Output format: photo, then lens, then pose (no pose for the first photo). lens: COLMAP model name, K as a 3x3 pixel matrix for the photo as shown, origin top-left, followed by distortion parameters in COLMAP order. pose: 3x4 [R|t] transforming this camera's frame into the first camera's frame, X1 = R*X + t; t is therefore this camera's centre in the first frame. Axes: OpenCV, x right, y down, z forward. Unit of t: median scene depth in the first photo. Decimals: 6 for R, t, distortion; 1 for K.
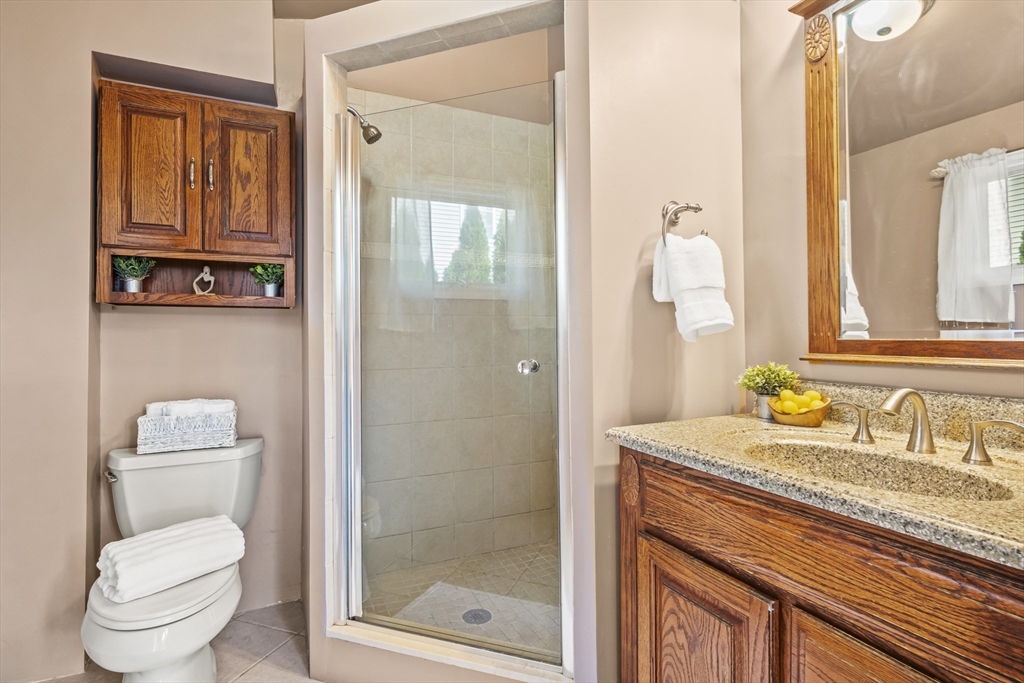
lens RADIAL K [[496.0, 0, 511.9], [0, 496.0, 334.9], [0, 0, 1]] dist [-0.003276, -0.001848]
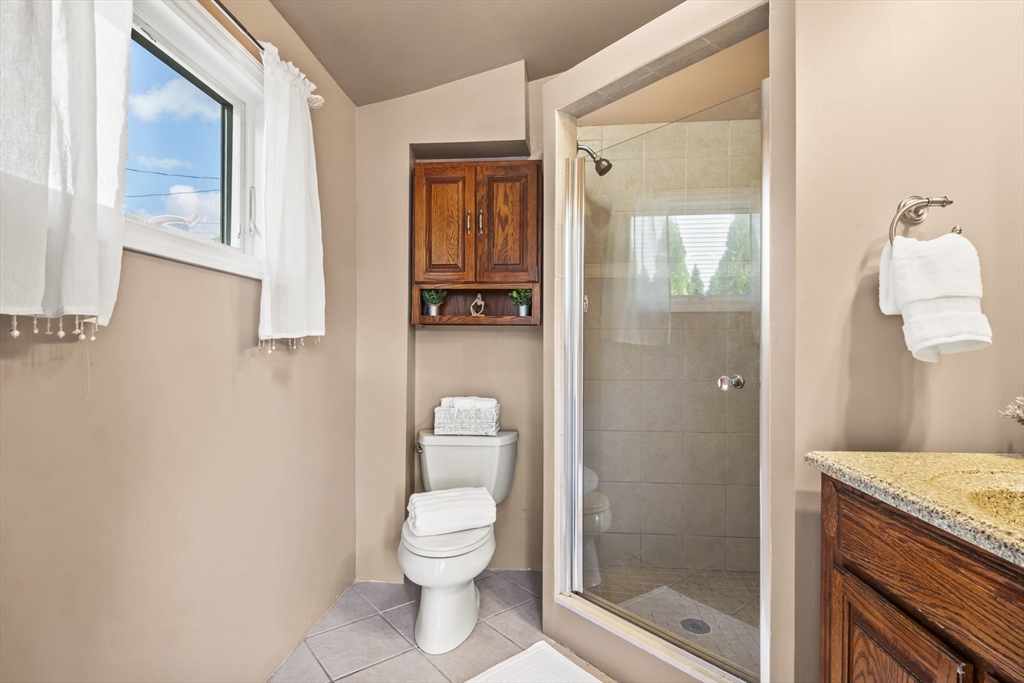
lens RADIAL K [[497.7, 0, 512.6], [0, 497.7, 351.8], [0, 0, 1]] dist [-0.001498, -0.000963]
pose [[0.859340, 0.011855, -0.511267, 0.157442], [-0.005360, 0.999885, 0.014176, -0.009369], [0.511377, -0.009442, 0.859305, -0.082222]]
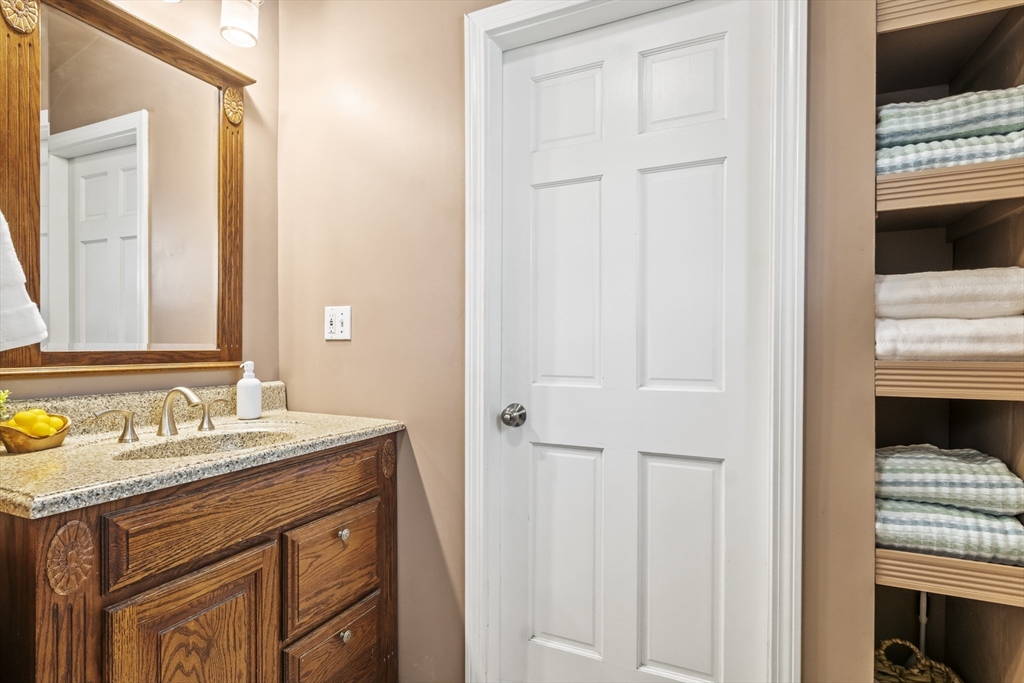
lens RADIAL K [[503.7, 0, 516.1], [0, 503.7, 342.9], [0, 0, 1]] dist [-0.002078, -0.000486]
pose [[-0.632618, 0.005251, 0.774447, -0.547626], [-0.003100, 0.999952, -0.009313, -0.001311], [-0.774458, -0.008293, -0.632571, 0.758887]]
